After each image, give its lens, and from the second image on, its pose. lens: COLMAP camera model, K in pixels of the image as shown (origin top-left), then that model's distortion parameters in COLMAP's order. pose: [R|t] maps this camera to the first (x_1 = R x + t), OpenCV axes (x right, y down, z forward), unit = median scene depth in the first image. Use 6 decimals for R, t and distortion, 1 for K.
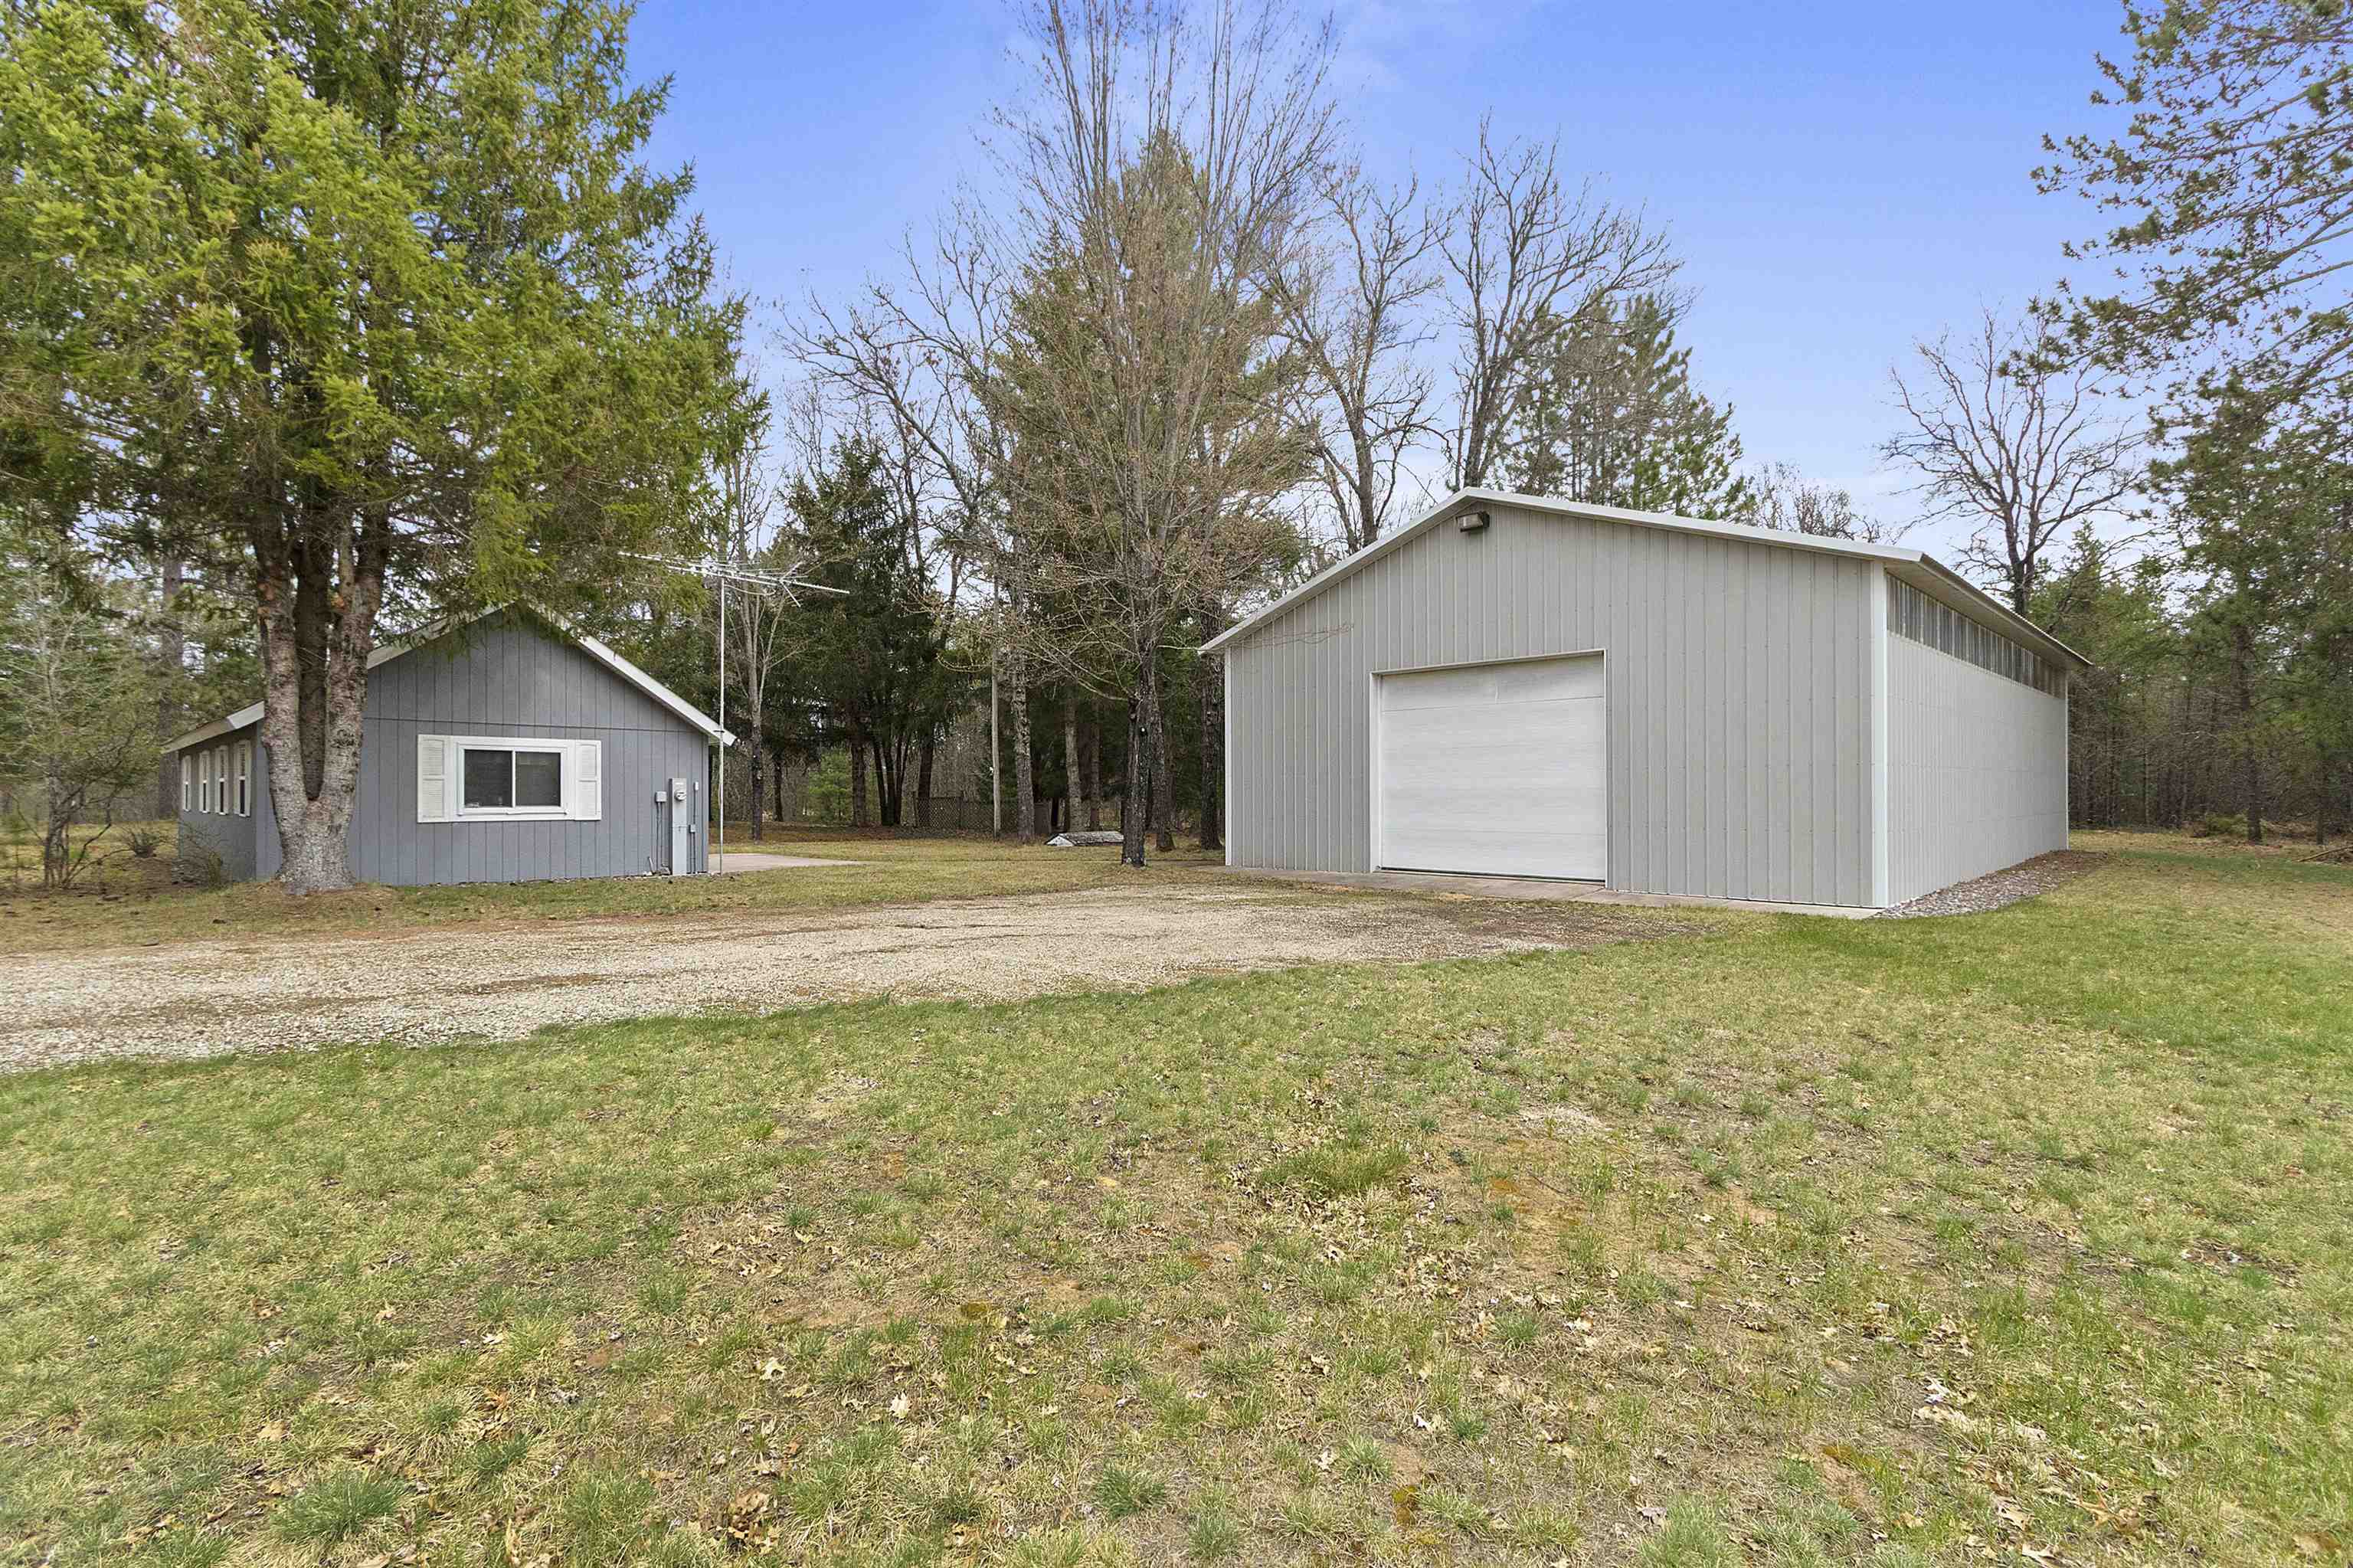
lens RADIAL K [[1078.3, 0, 1186.3], [0, 1078.3, 788.0], [0, 0, 1]] dist [0.004933, -0.001824]
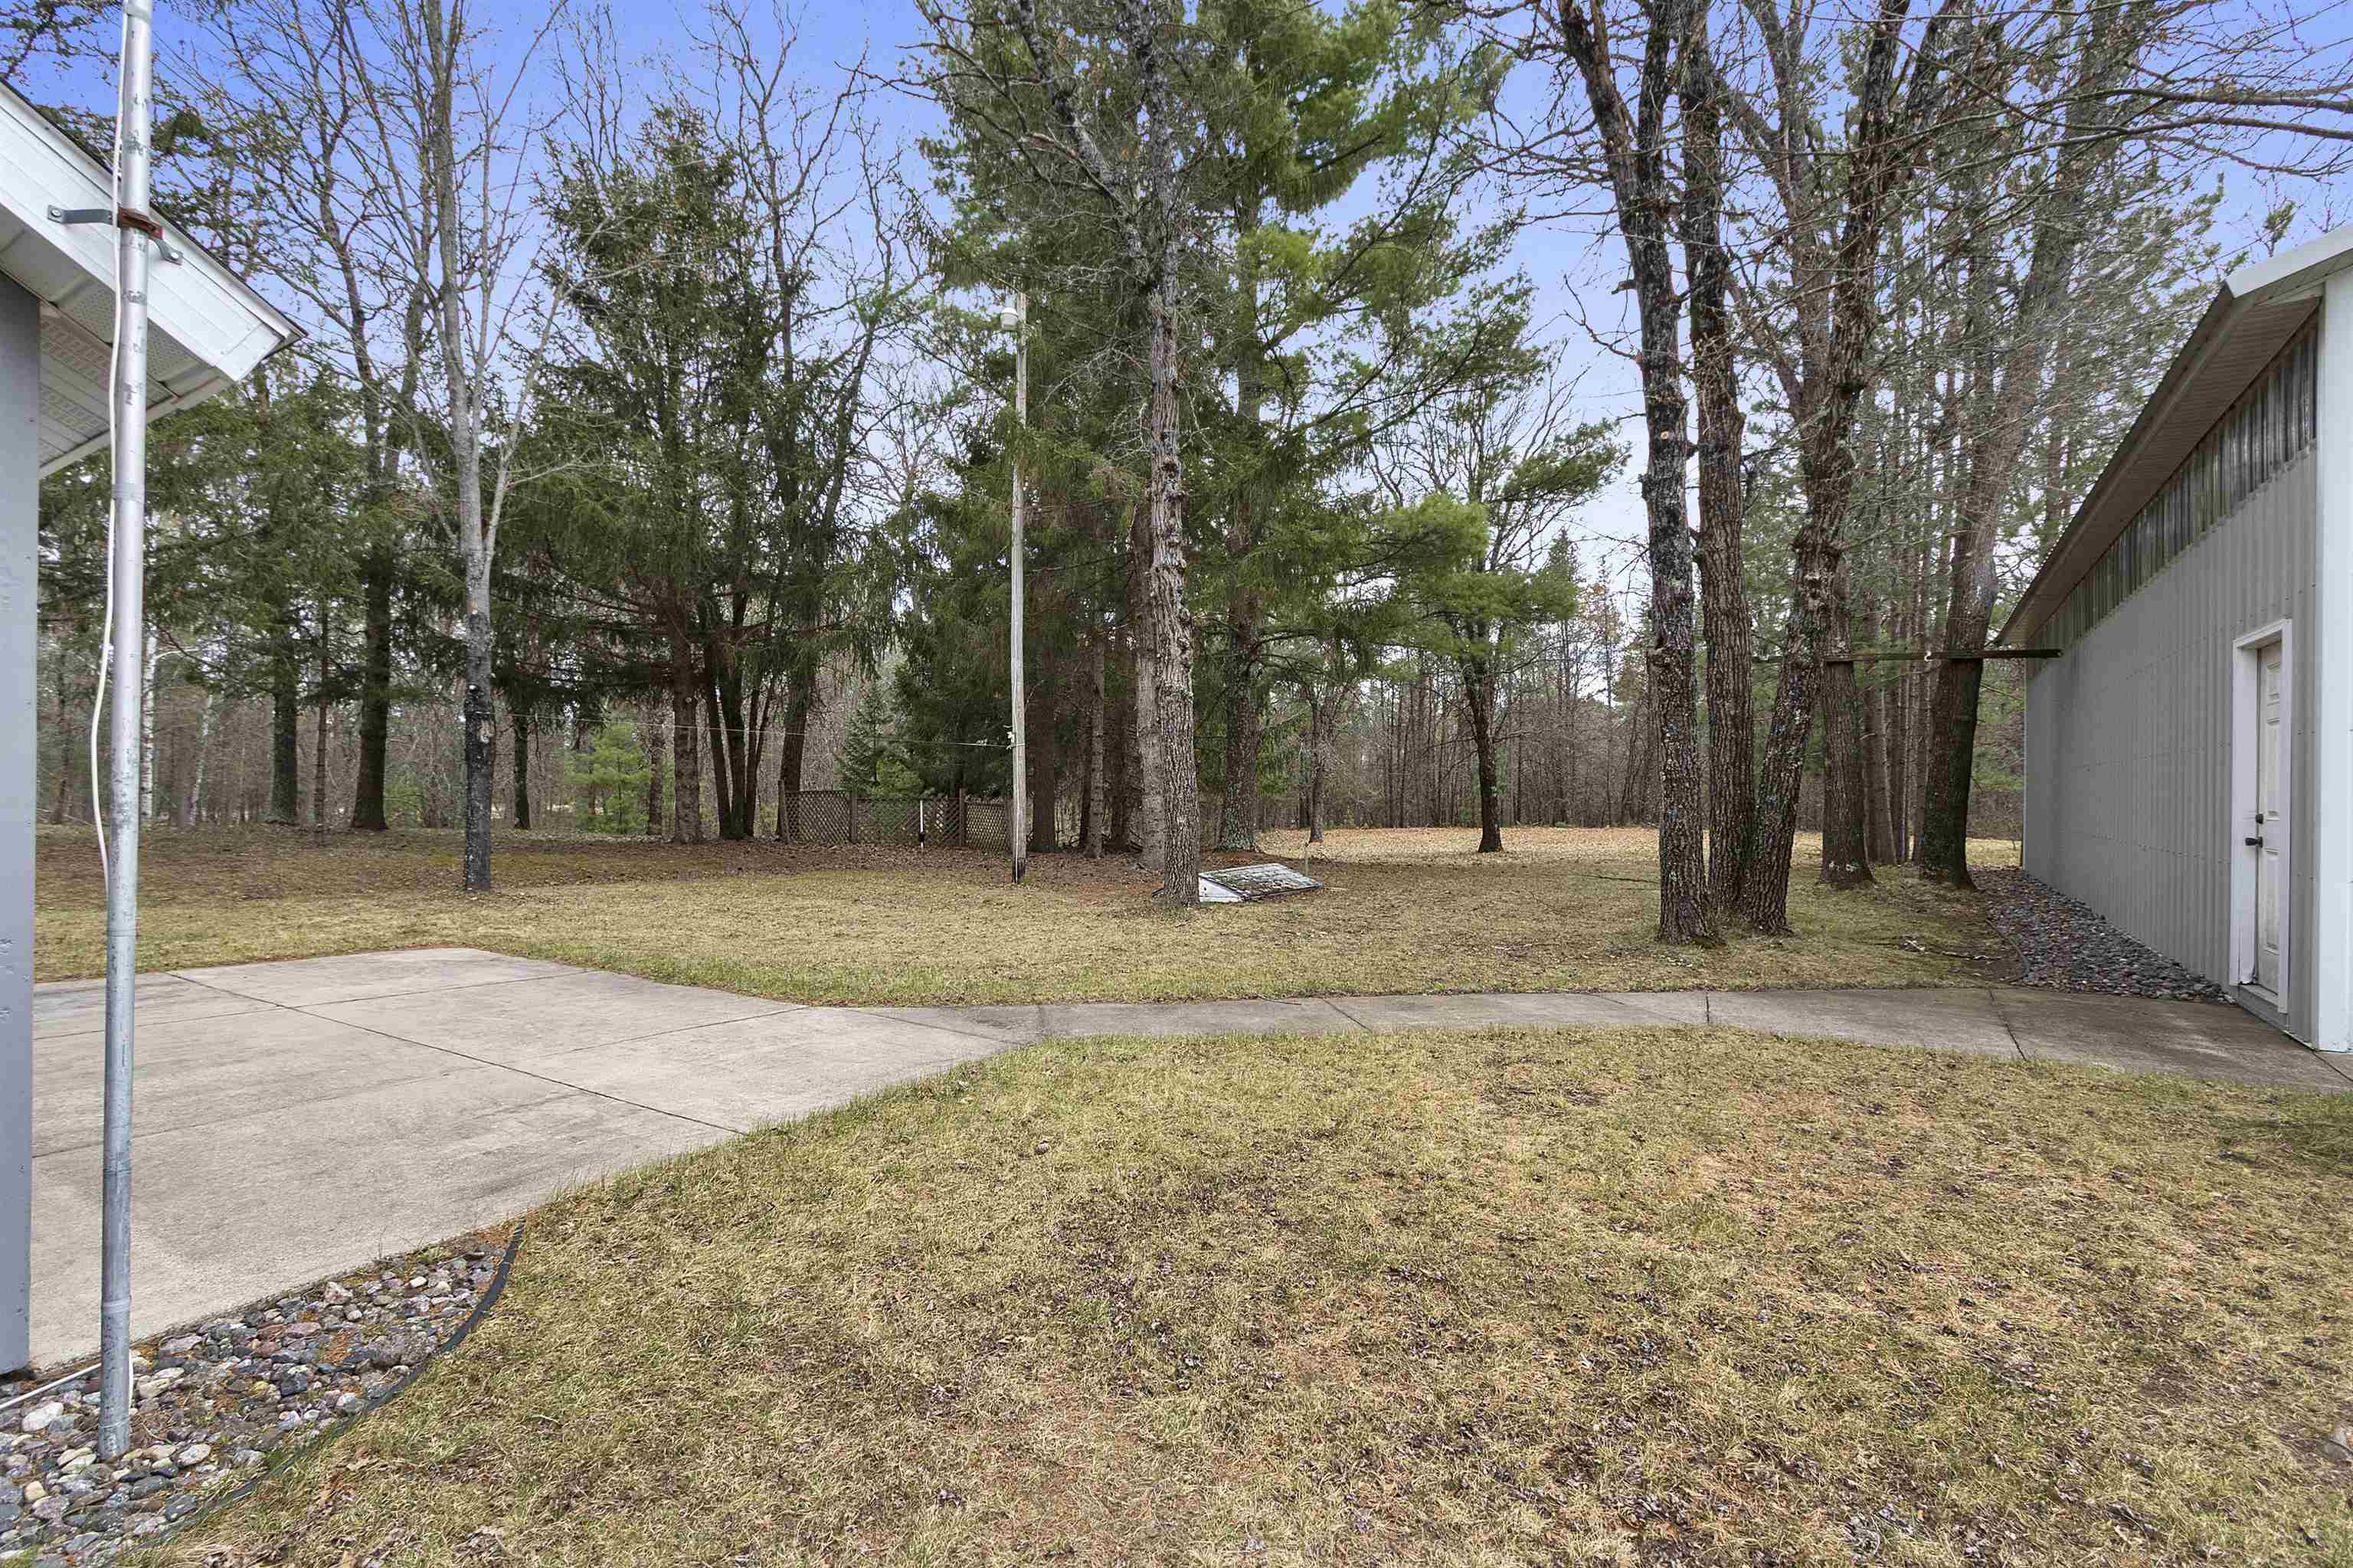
lens RADIAL K [[1078.3, 0, 1185.0], [0, 1078.3, 786.1], [0, 0, 1]] dist [0.004933, -0.001824]
pose [[0.980016, 0.011718, 0.198572, -0.329601], [-0.012237, 0.999924, 0.001388, 0.006454], [-0.198540, -0.003790, 0.980085, 0.830108]]
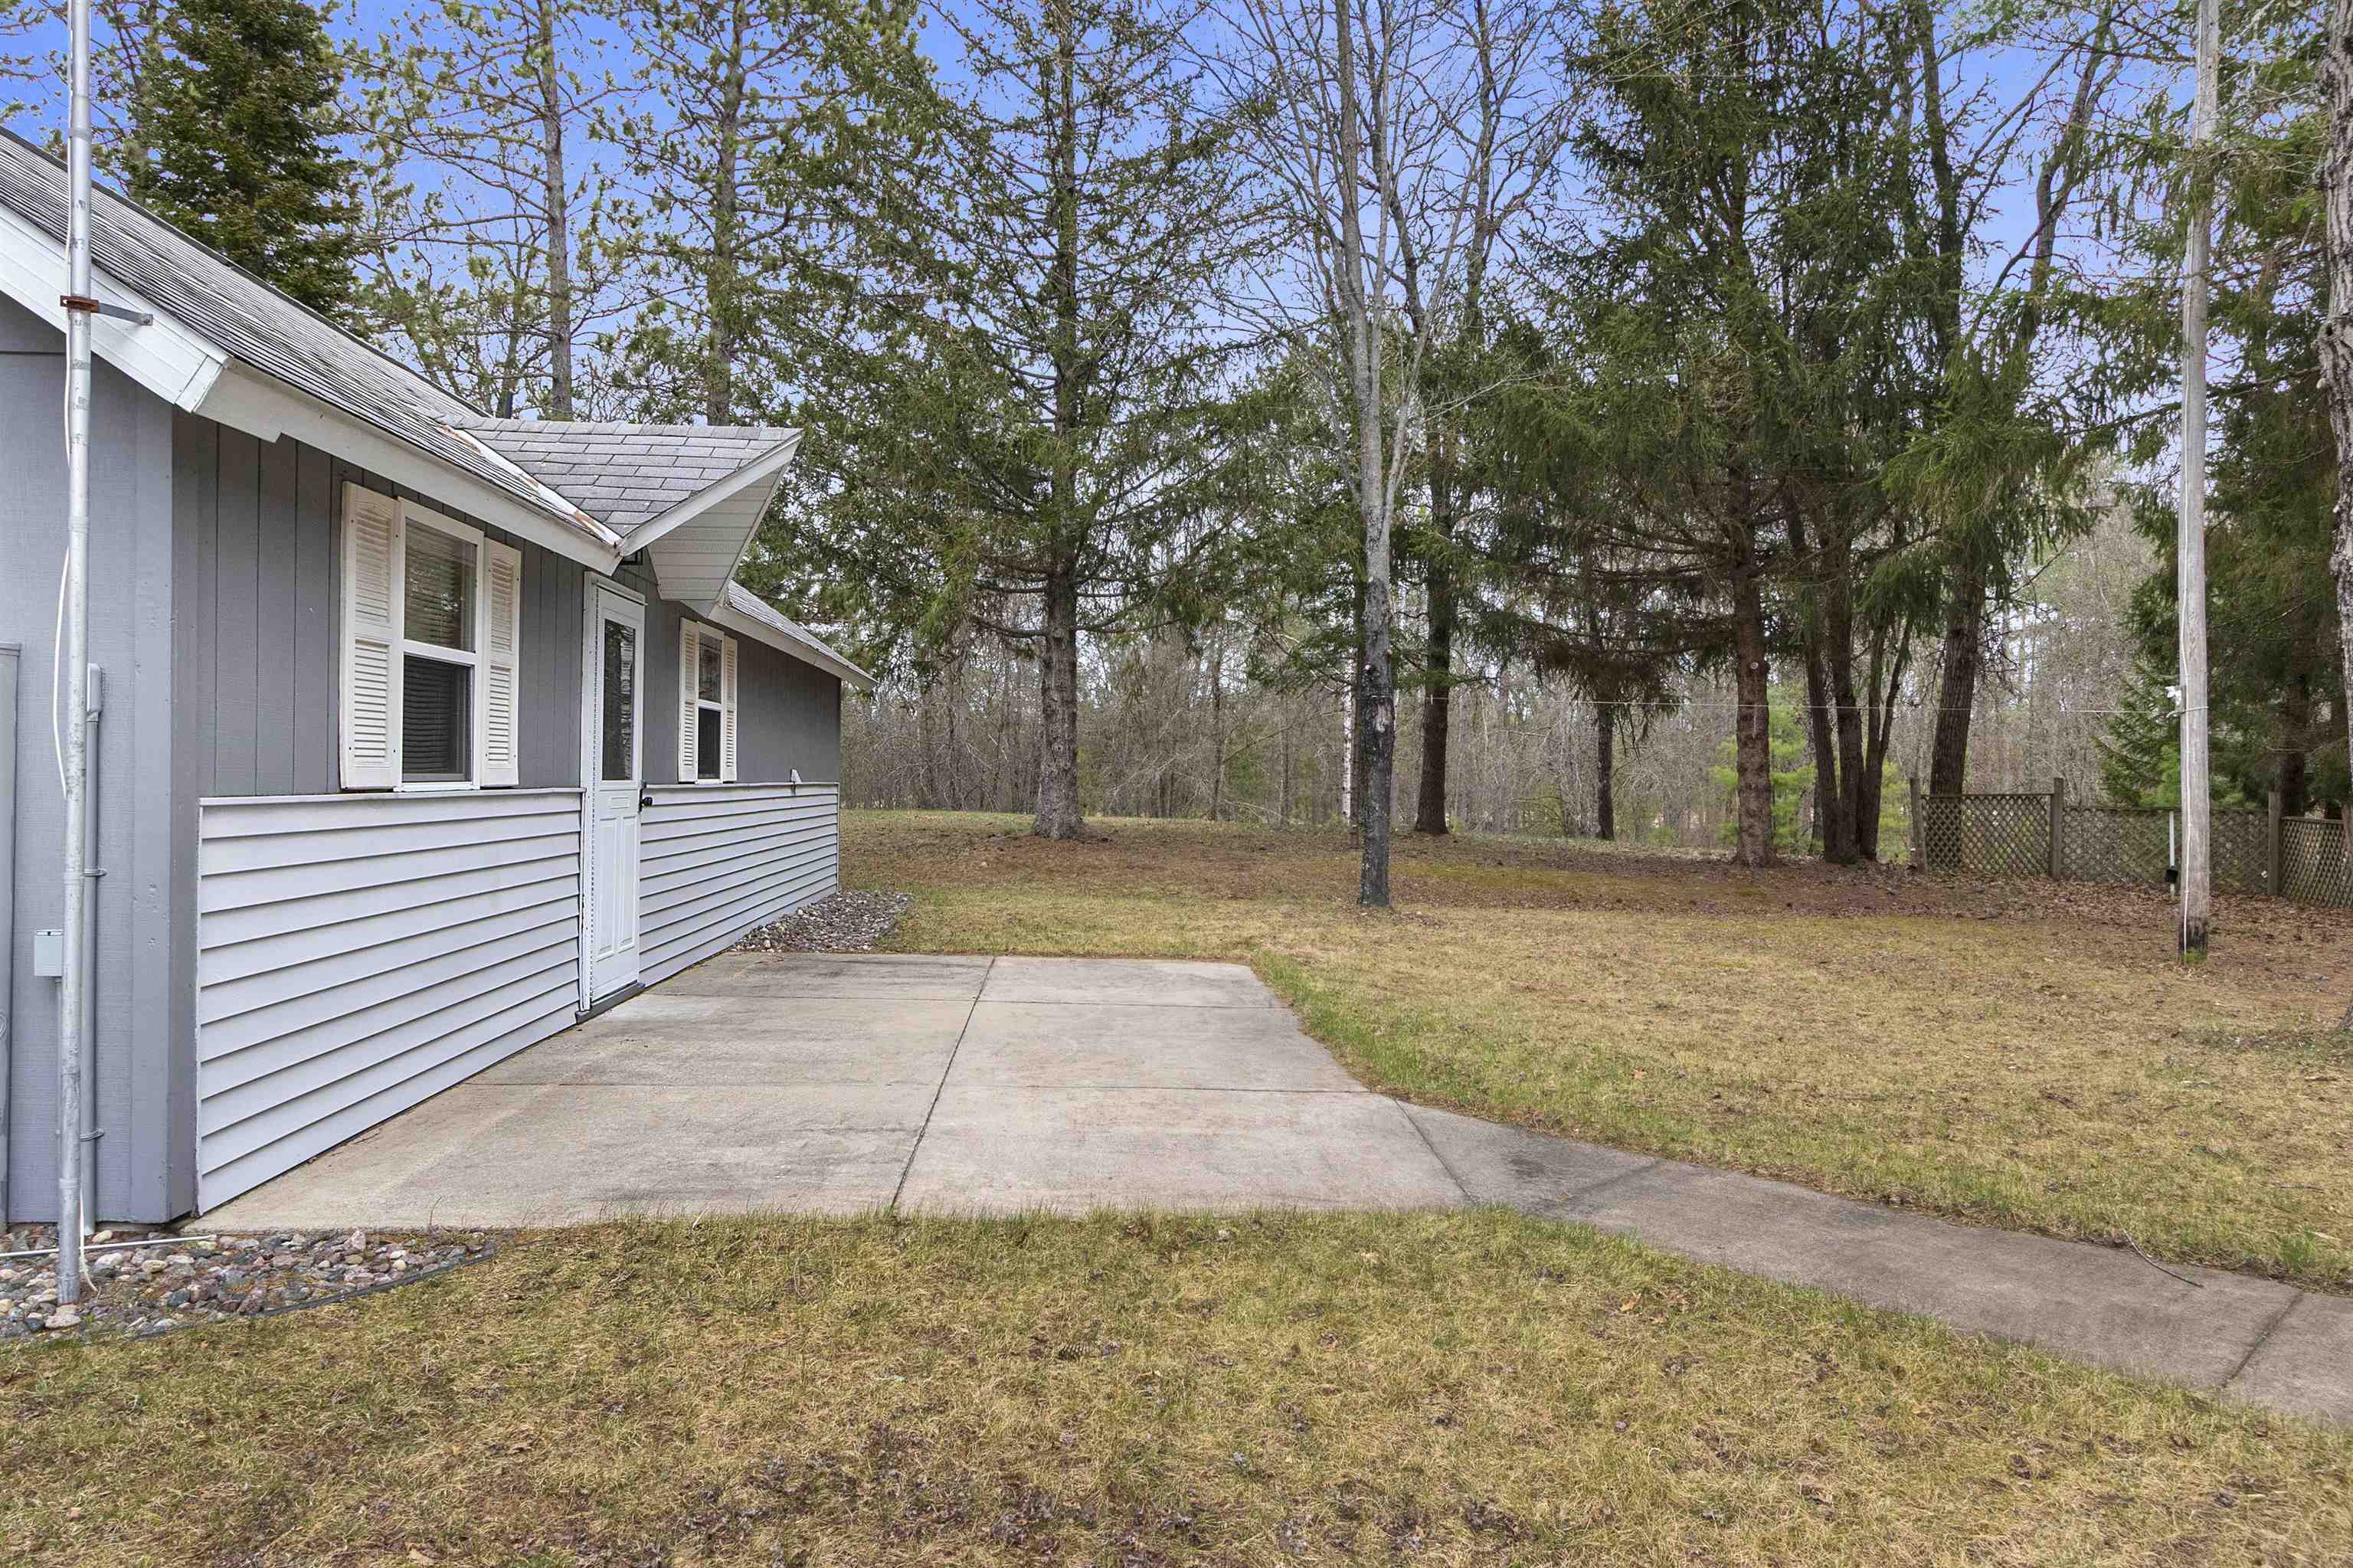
lens RADIAL K [[1465.3, 0, 1182.3], [0, 1465.3, 803.6], [0, 0, 1]] dist [0.009752, 0.000951]
pose [[0.732689, 0.022548, -0.680190, -0.182692], [-0.010827, 0.999711, 0.021478, 0.008400], [0.680477, -0.008372, 0.732721, 0.925120]]
